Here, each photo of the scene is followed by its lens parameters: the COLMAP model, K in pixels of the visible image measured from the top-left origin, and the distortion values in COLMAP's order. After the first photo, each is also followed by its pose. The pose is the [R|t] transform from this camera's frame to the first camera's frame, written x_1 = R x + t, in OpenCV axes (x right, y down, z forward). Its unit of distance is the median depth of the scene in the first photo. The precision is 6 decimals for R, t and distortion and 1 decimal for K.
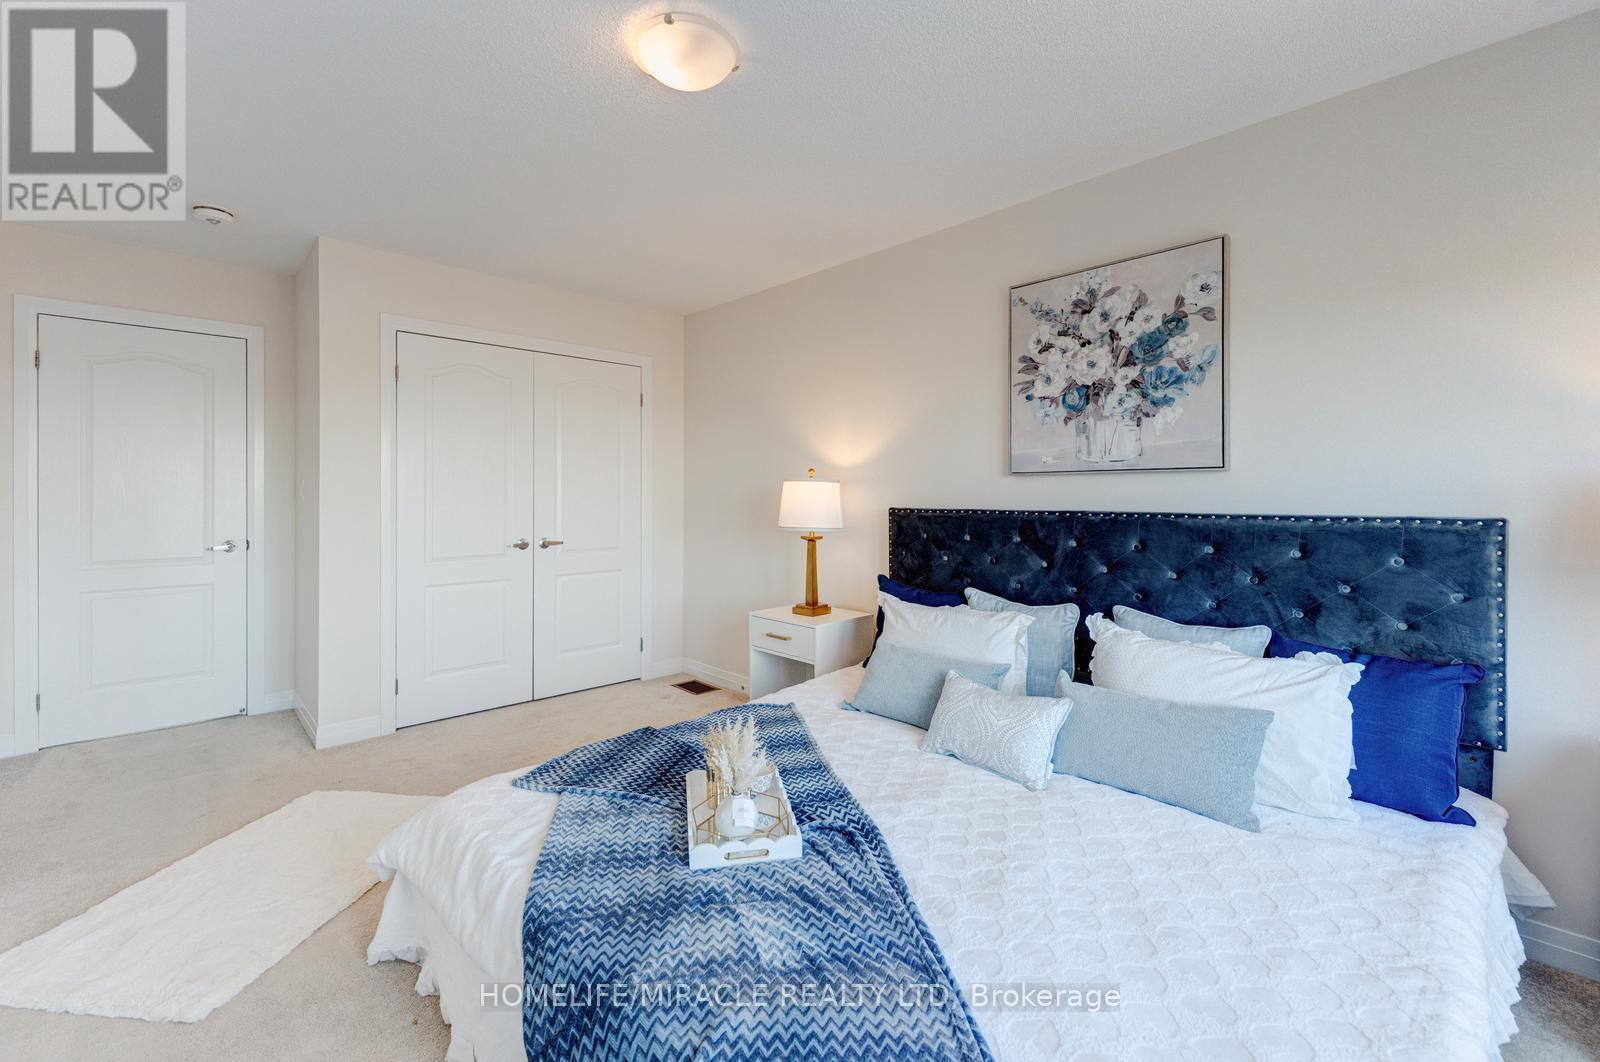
lens RADIAL K [[681.8, 0, 786.3], [0, 681.8, 512.8], [0, 0, 1]] dist [0.001389, 0.000154]
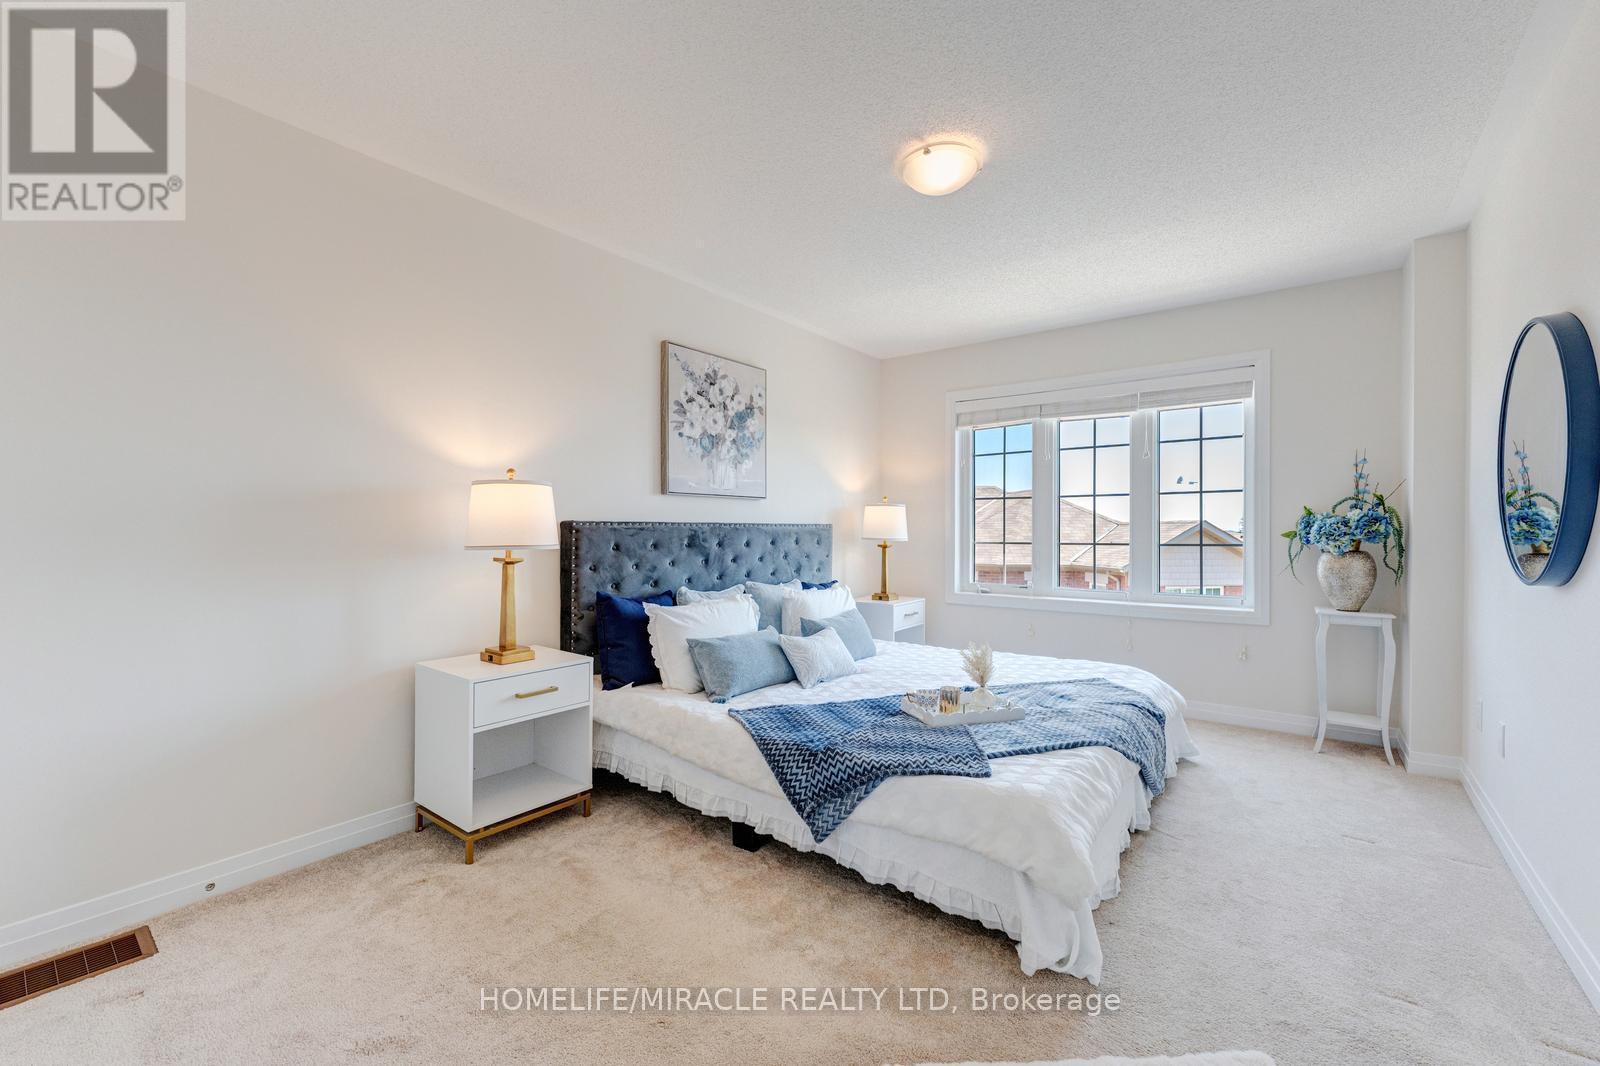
lens RADIAL K [[681.8, 0, 786.3], [0, 681.8, 514.8], [0, 0, 1]] dist [0.001389, 0.000154]
pose [[-0.146474, -0.002923, 0.989210, -1.034740], [-0.008542, 0.999962, 0.001690, -0.023026], [-0.989178, -0.008202, -0.146493, 1.082143]]
